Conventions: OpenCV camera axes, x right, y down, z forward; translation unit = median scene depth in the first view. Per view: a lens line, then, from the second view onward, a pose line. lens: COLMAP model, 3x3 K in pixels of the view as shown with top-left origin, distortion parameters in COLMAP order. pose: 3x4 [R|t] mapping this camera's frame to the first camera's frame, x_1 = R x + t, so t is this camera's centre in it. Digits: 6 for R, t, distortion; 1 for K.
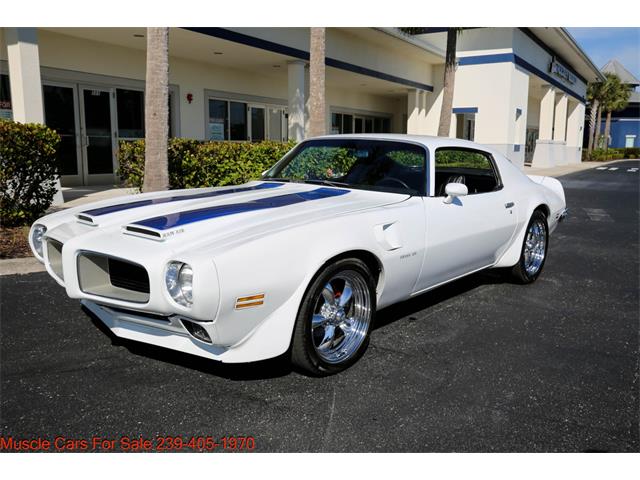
lens RADIAL K [[573.6, 0, 320.8], [0, 573.6, 188.5], [0, 0, 1]] dist [0.003701, 0.017662]
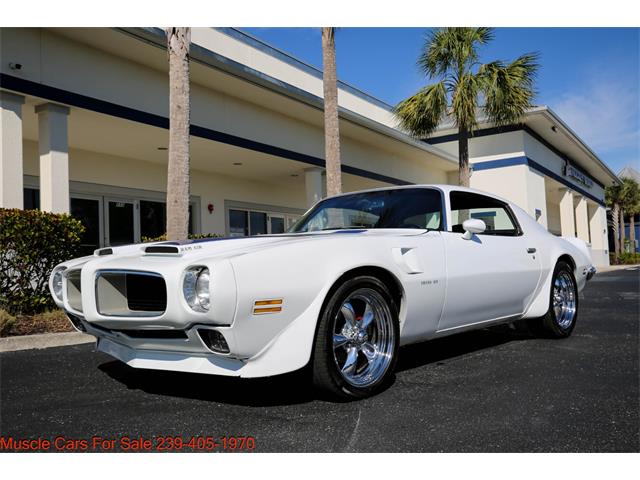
lens RADIAL K [[573.6, 0, 320.8], [0, 573.6, 188.5], [0, 0, 1]] dist [0.003701, 0.017662]
pose [[0.998293, -0.049583, -0.030858, 0.004706], [0.042037, 0.976866, -0.209681, 0.133478], [0.040541, 0.208026, 0.977283, 0.002129]]
